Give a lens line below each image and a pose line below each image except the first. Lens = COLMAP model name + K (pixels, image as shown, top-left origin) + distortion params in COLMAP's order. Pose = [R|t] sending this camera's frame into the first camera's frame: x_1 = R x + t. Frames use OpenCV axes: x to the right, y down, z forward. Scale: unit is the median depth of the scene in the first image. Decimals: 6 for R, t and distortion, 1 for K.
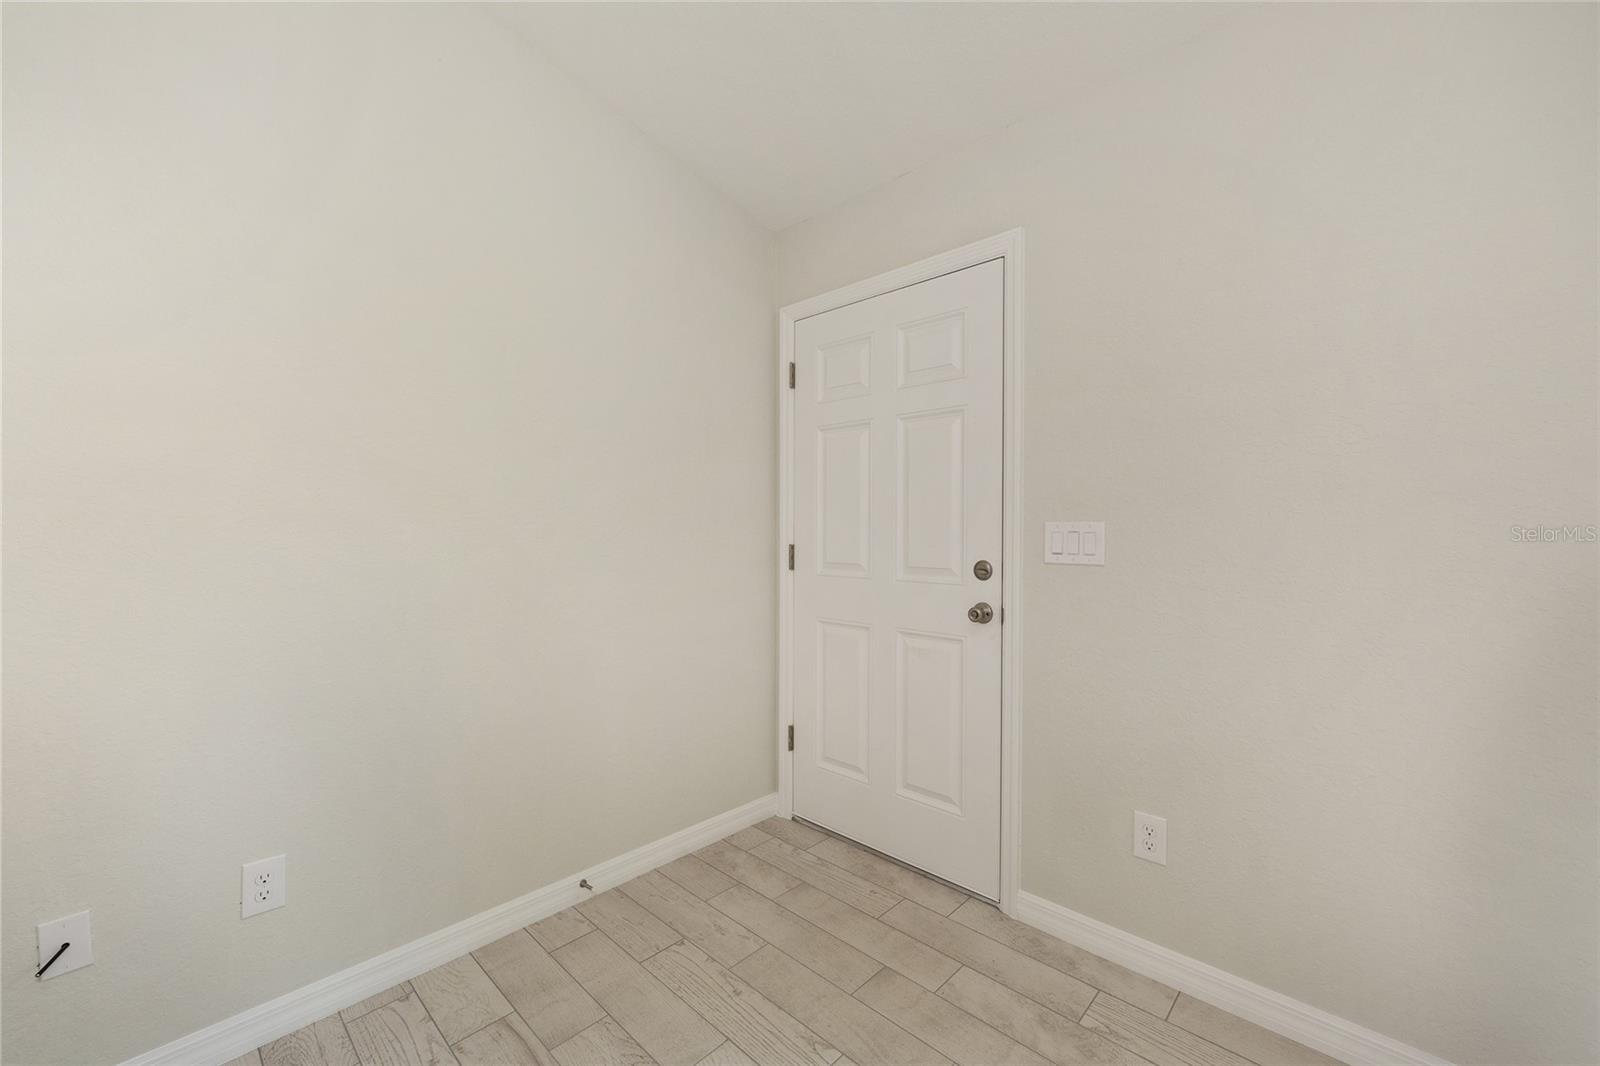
lens RADIAL K [[625.5, 0, 803.4], [0, 625.5, 535.6], [0, 0, 1]] dist [-0.023439, 0.000399]
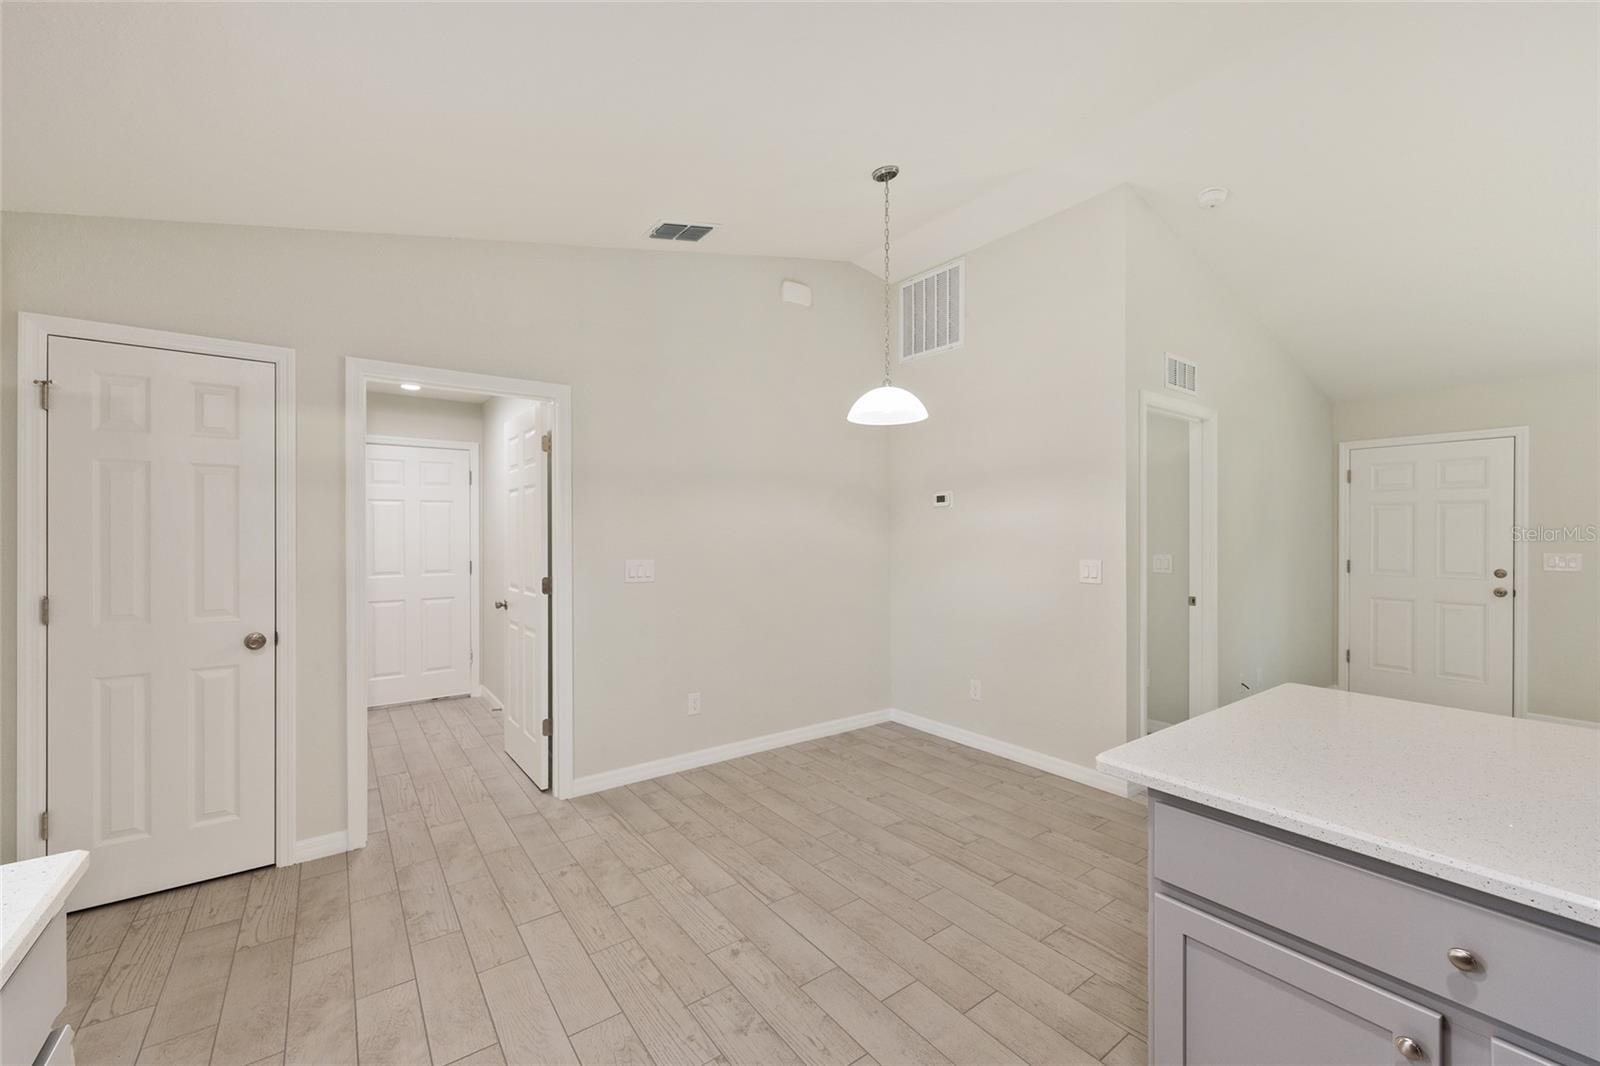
lens RADIAL K [[641.6, 0, 805.8], [0, 641.6, 534.9], [0, 0, 1]] dist [-0.004762, 0.002535]
pose [[0.985236, 0.002338, -0.171187, -1.774573], [-0.003372, 0.999978, -0.005749, -0.062182], [0.171169, 0.006241, 0.985222, -1.700528]]
